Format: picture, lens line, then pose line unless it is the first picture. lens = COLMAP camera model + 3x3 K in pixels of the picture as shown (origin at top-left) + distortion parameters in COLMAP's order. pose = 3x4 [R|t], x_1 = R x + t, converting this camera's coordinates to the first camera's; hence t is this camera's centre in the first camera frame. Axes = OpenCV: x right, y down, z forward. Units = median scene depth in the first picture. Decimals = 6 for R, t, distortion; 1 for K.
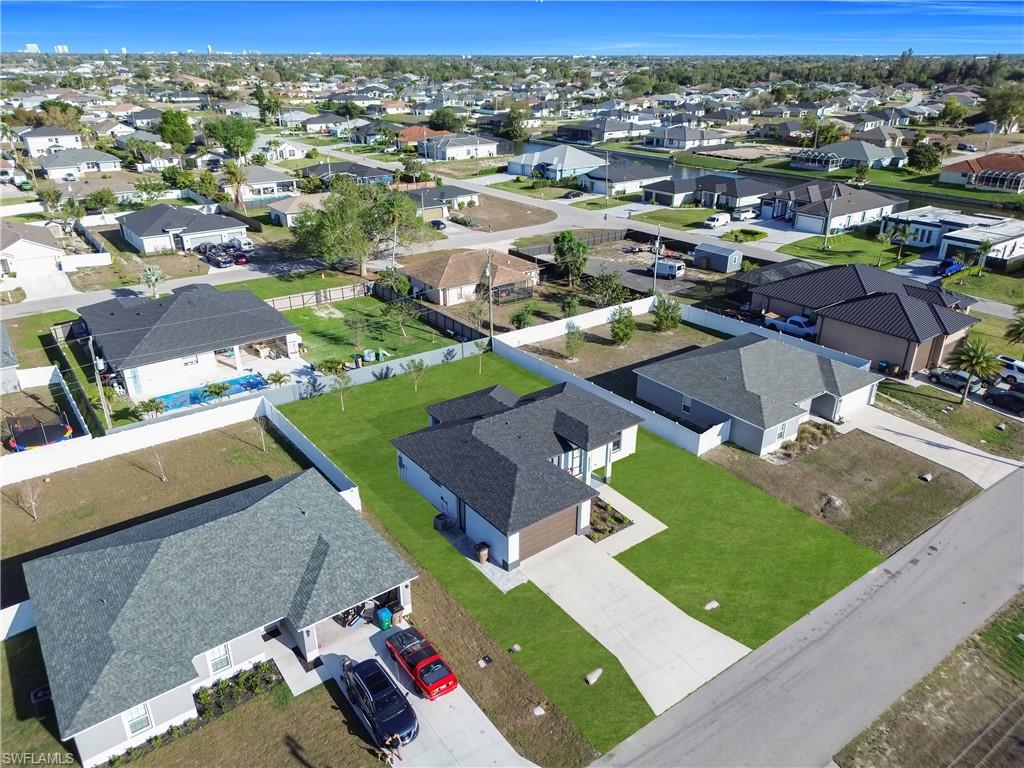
lens RADIAL K [[719.7, 0, 512.0], [0, 719.7, 384.0], [0, 0, 1]] dist [0.051972, -0.066622]
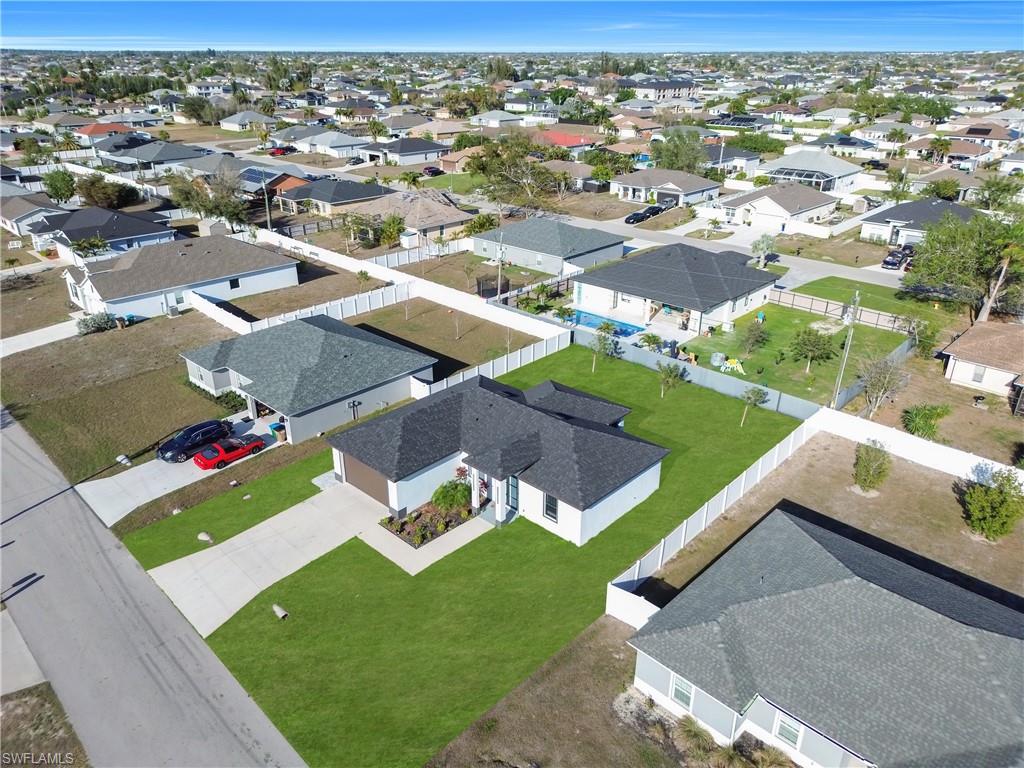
lens RADIAL K [[715.2, 0, 512.4], [0, 715.2, 401.2], [0, 0, 1]] dist [0.060060, -0.057555]
pose [[0.160378, 0.427213, -0.889813, 0.543142], [-0.410145, 0.848816, 0.333606, -0.178579], [0.897808, 0.311450, 0.311351, 0.487818]]
